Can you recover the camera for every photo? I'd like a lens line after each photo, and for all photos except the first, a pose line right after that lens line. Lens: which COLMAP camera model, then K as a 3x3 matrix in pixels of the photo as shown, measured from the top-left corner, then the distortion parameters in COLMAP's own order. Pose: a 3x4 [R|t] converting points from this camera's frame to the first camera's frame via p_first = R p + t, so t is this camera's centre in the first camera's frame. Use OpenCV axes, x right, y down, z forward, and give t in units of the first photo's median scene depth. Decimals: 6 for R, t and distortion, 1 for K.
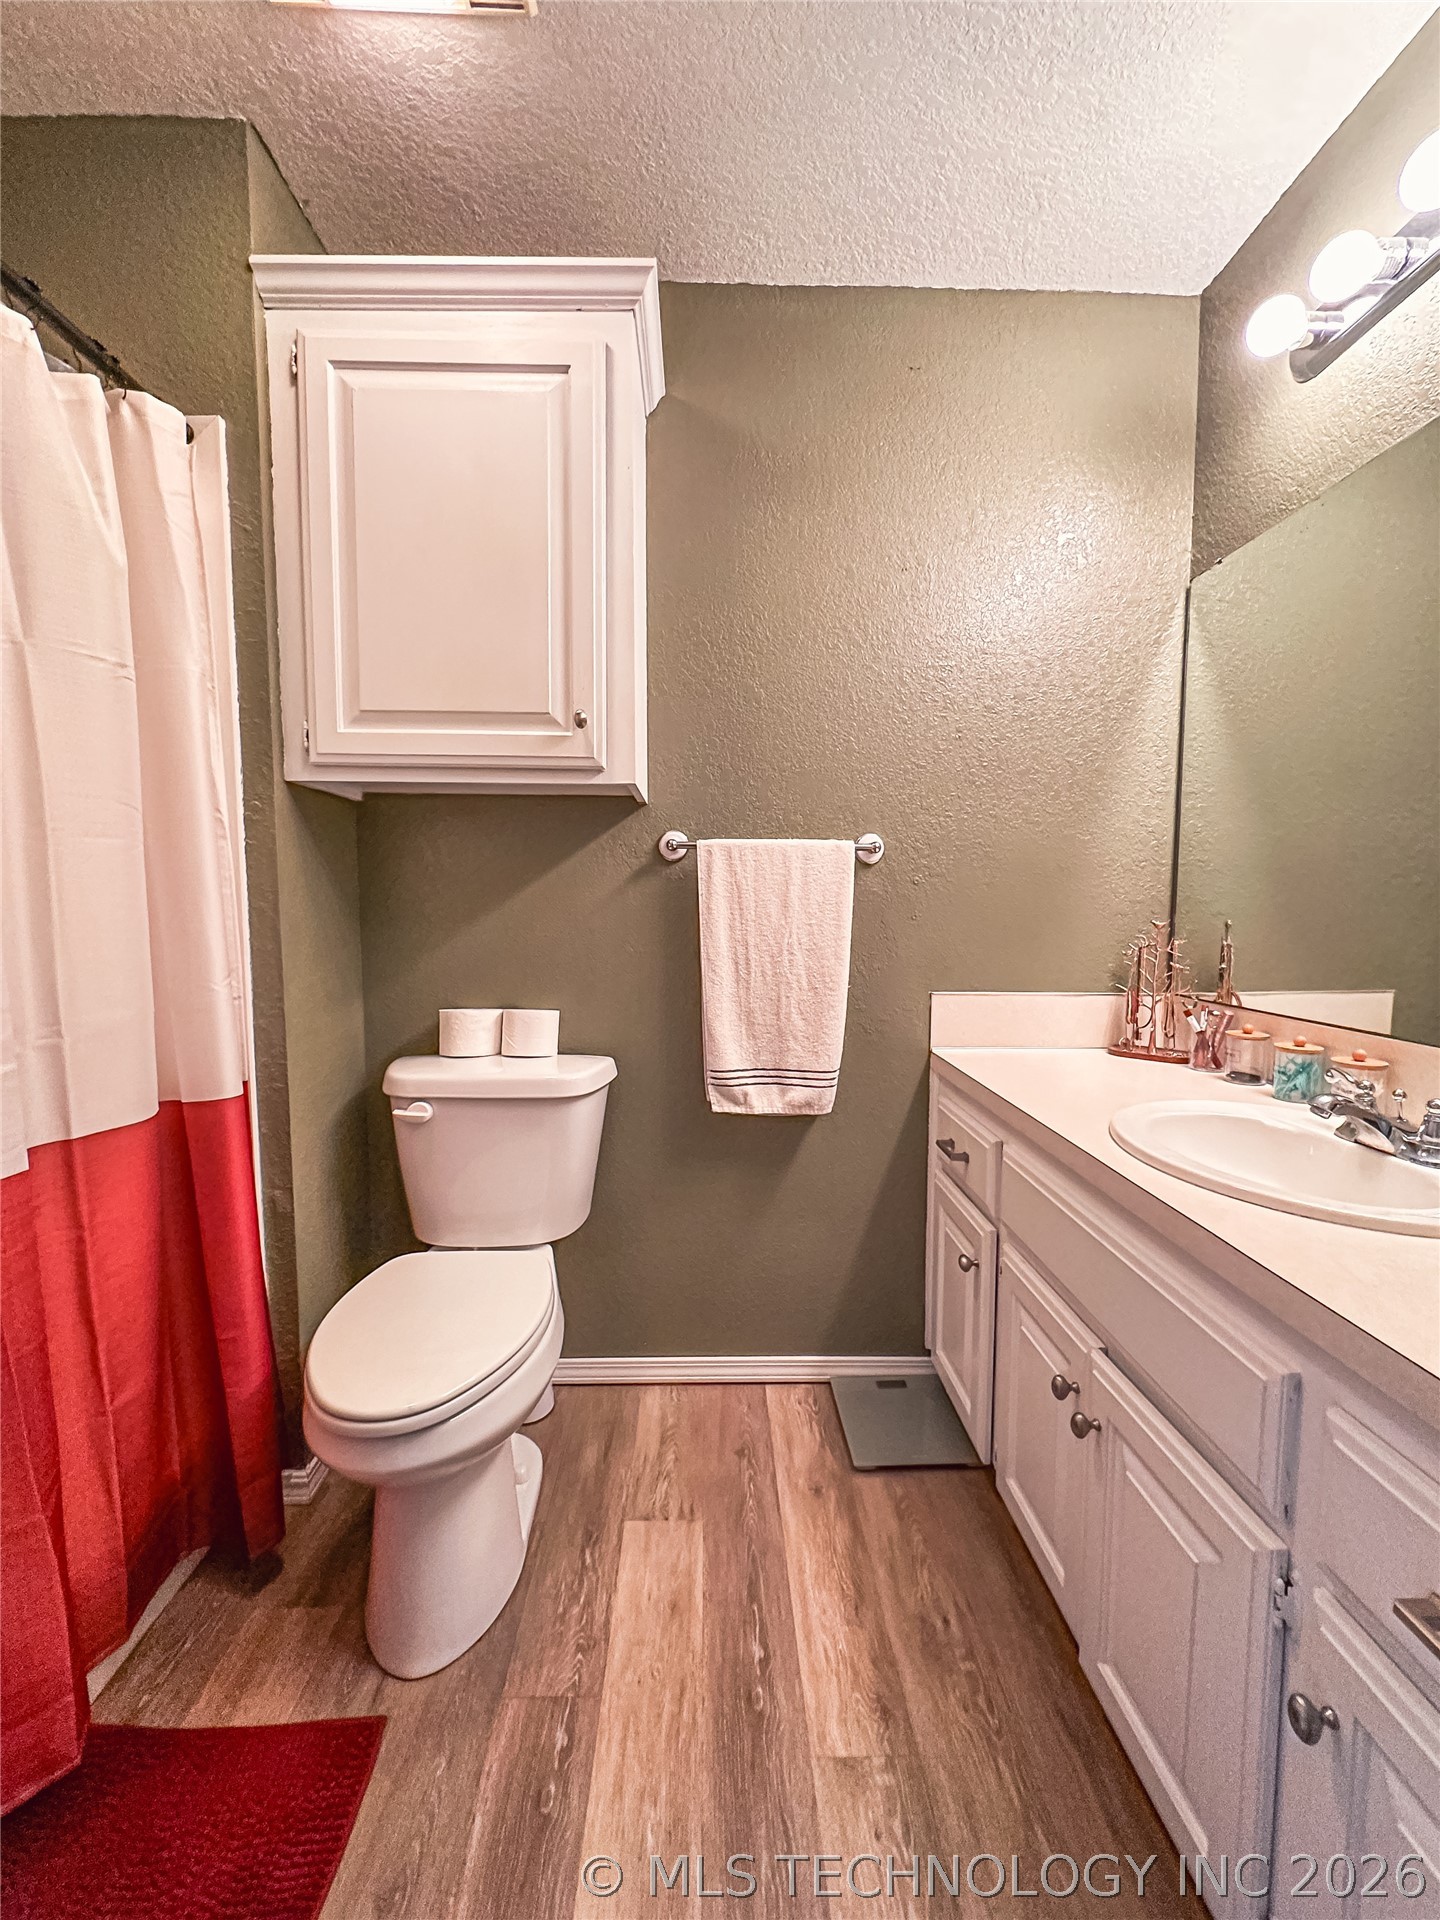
lens RADIAL K [[768.4, 0, 720.0], [0, 768.4, 960.0], [0, 0, 1]] dist [0.000297, -0.000173]
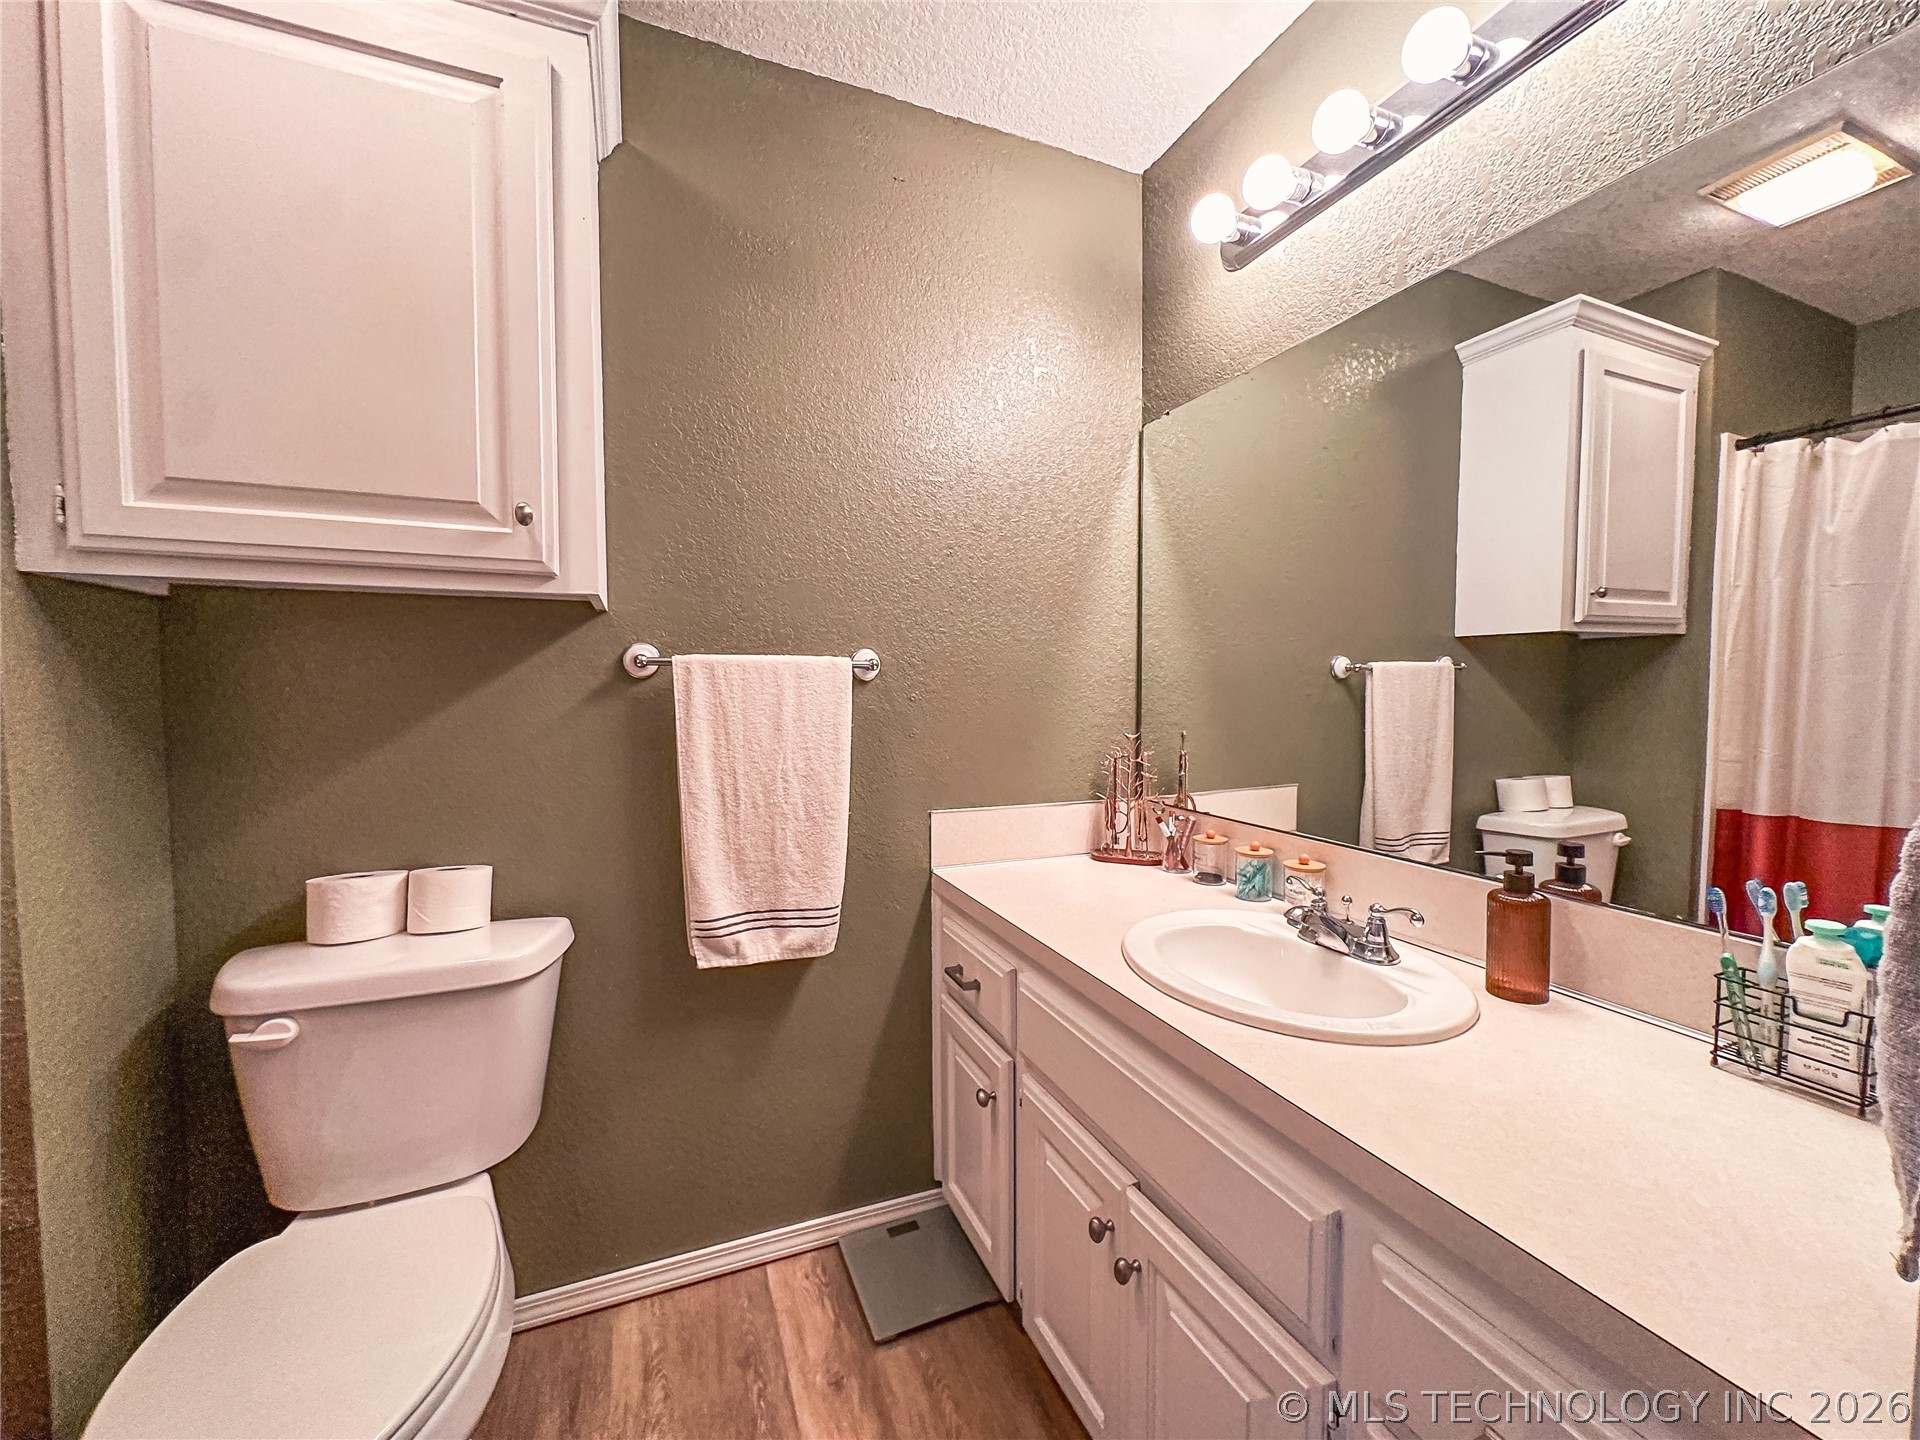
lens RADIAL K [[765.5, 0, 959.4], [0, 765.5, 716.8], [0, 0, 1]] dist [-0.002924, -0.000195]
pose [[0.931479, -0.021654, 0.363151, -0.043864], [0.031988, 0.999236, -0.022465, -0.058976], [-0.362387, 0.032542, 0.931459, 0.084261]]
